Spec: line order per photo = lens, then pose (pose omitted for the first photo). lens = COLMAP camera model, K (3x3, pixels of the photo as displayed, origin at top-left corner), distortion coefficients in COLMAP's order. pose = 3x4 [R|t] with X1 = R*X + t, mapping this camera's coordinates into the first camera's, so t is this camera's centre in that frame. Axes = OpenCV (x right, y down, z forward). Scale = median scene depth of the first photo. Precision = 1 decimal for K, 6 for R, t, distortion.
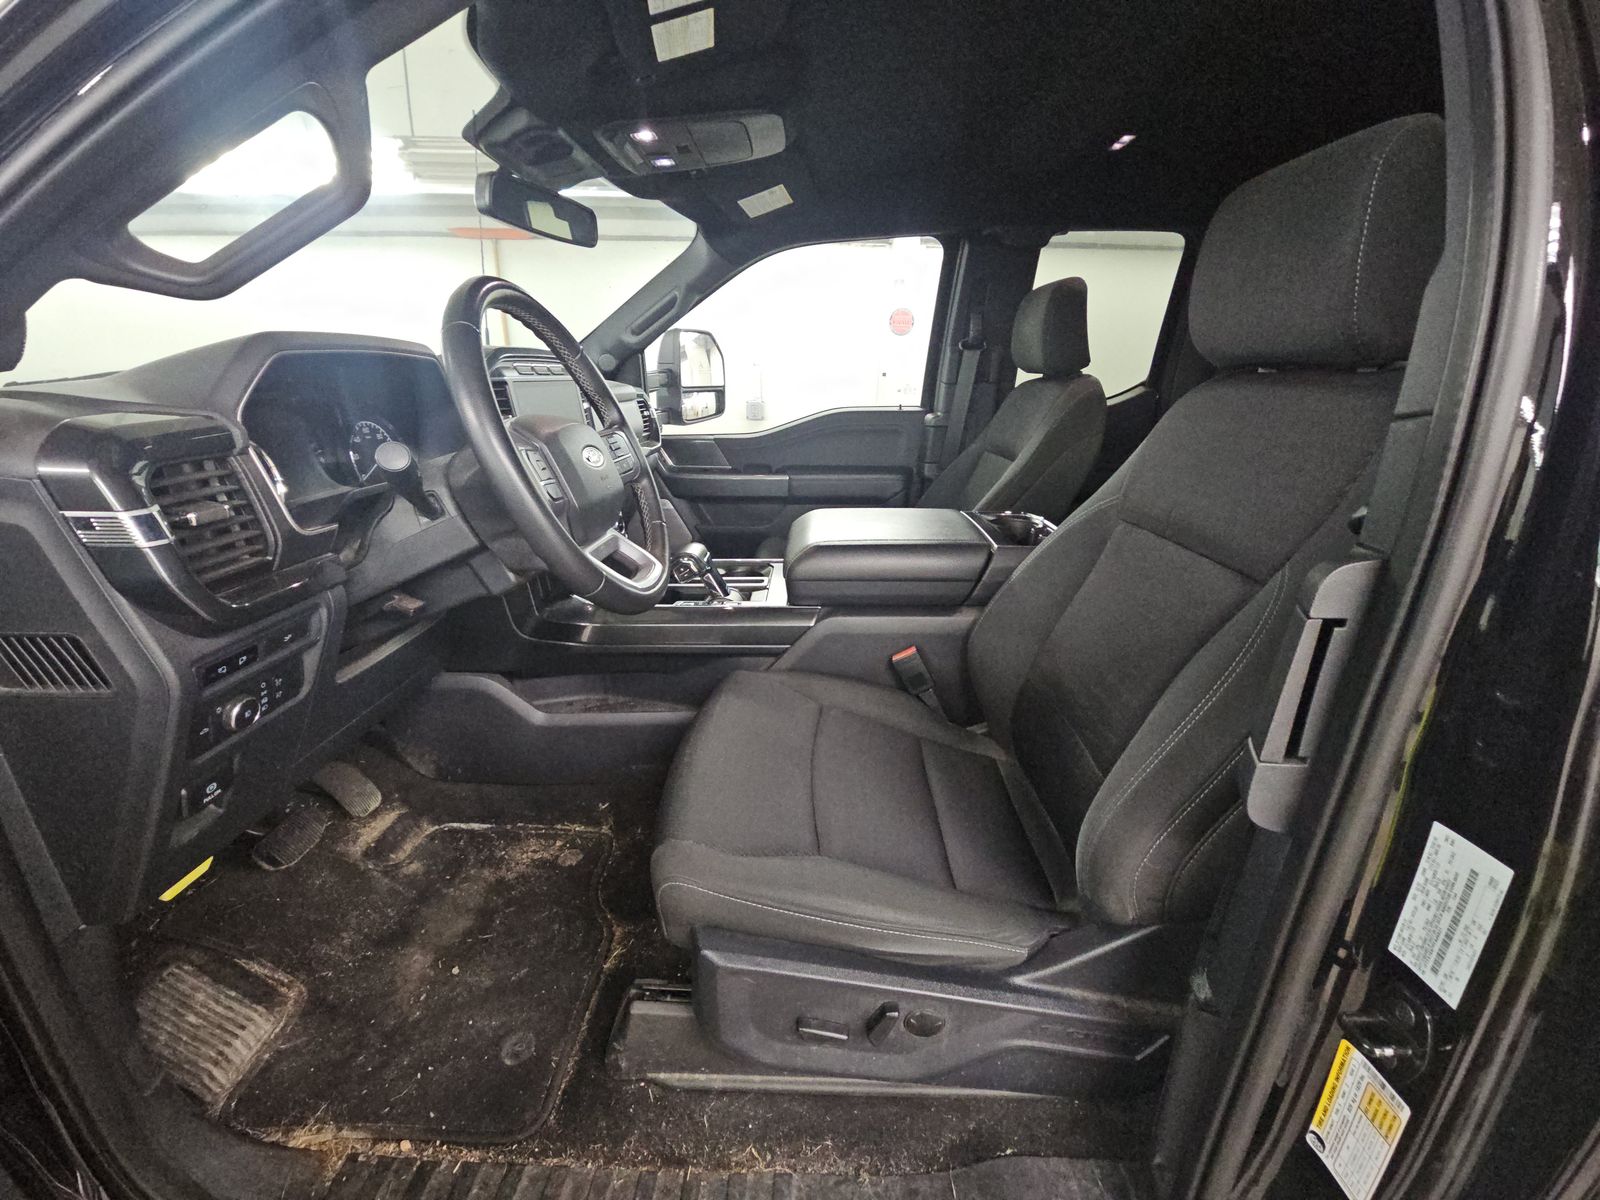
lens RADIAL K [[649.2, 0, 800.0], [0, 649.2, 600.0], [0, 0, 1]] dist [0.000634, 0.000049]
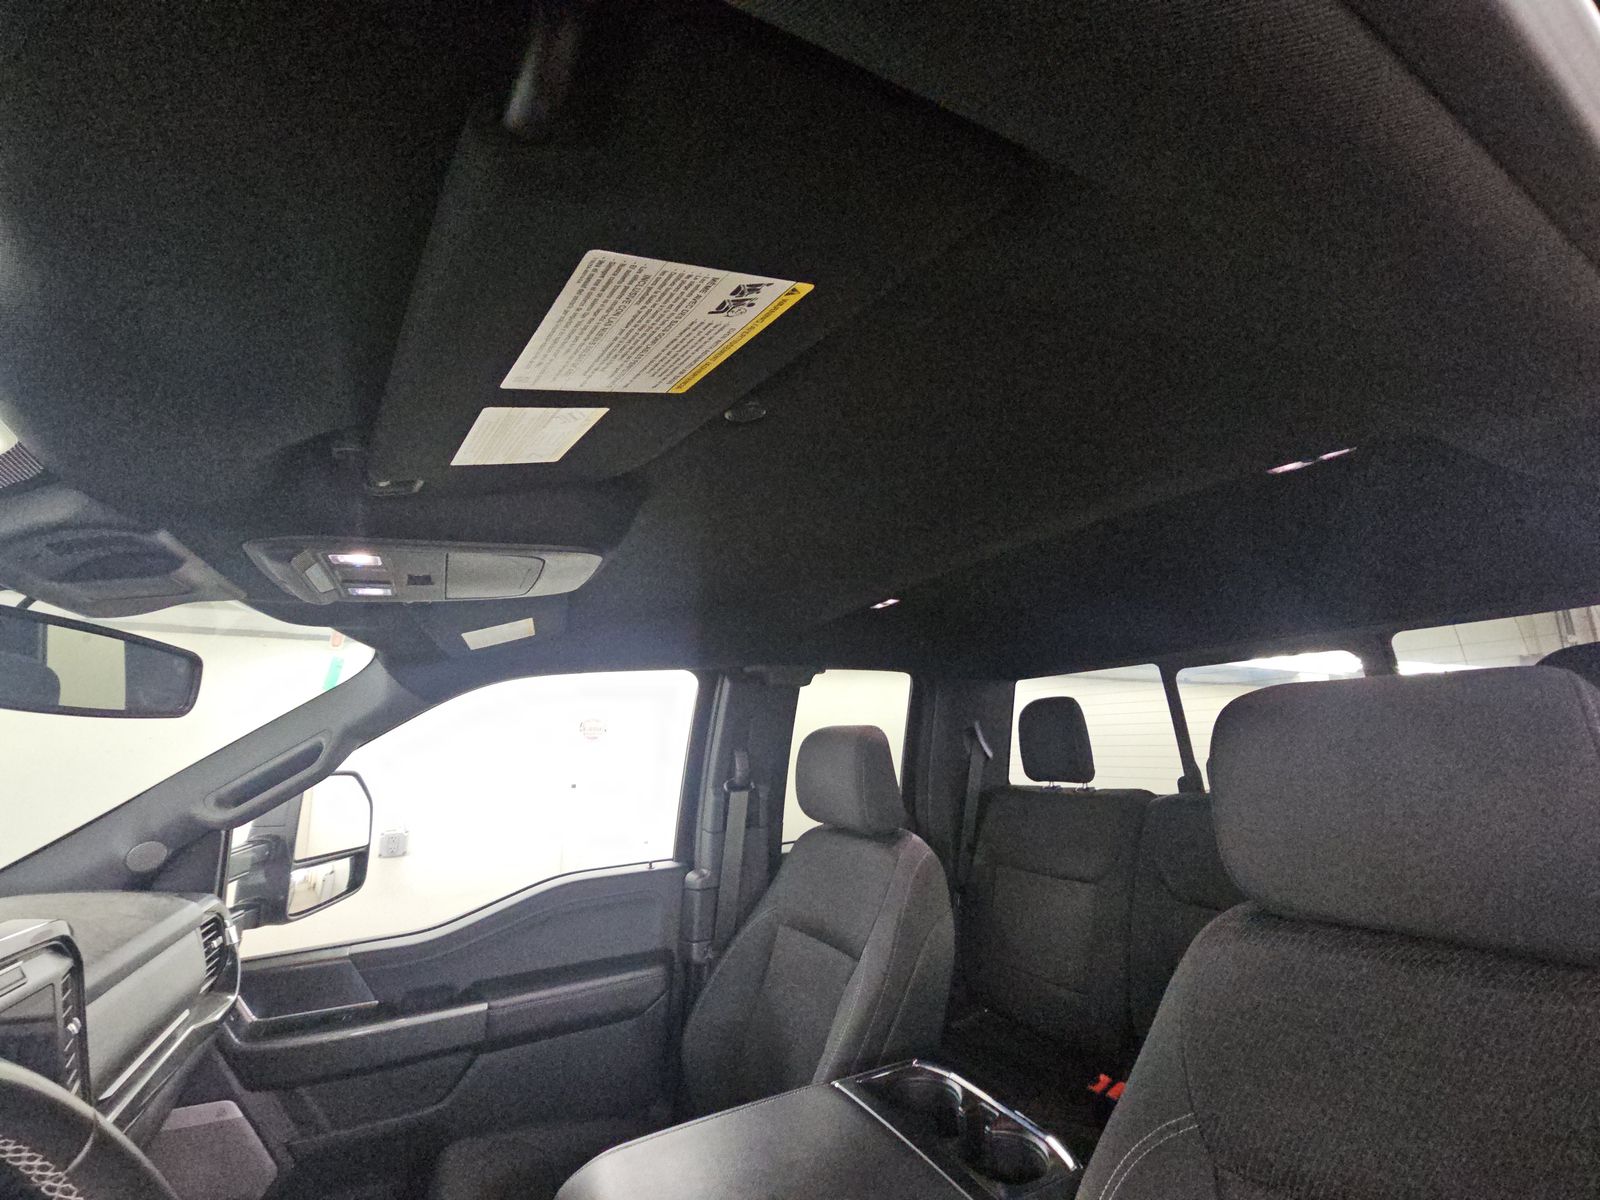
lens RADIAL K [[645.4, 0, 800.0], [0, 645.4, 600.0], [0, 0, 1]] dist [-0.015791, -0.000141]
pose [[0.867814, 0.076369, 0.490985, -0.094196], [0.195114, 0.856378, -0.478066, -0.184066], [-0.456978, 0.510671, 0.728276, 0.234140]]
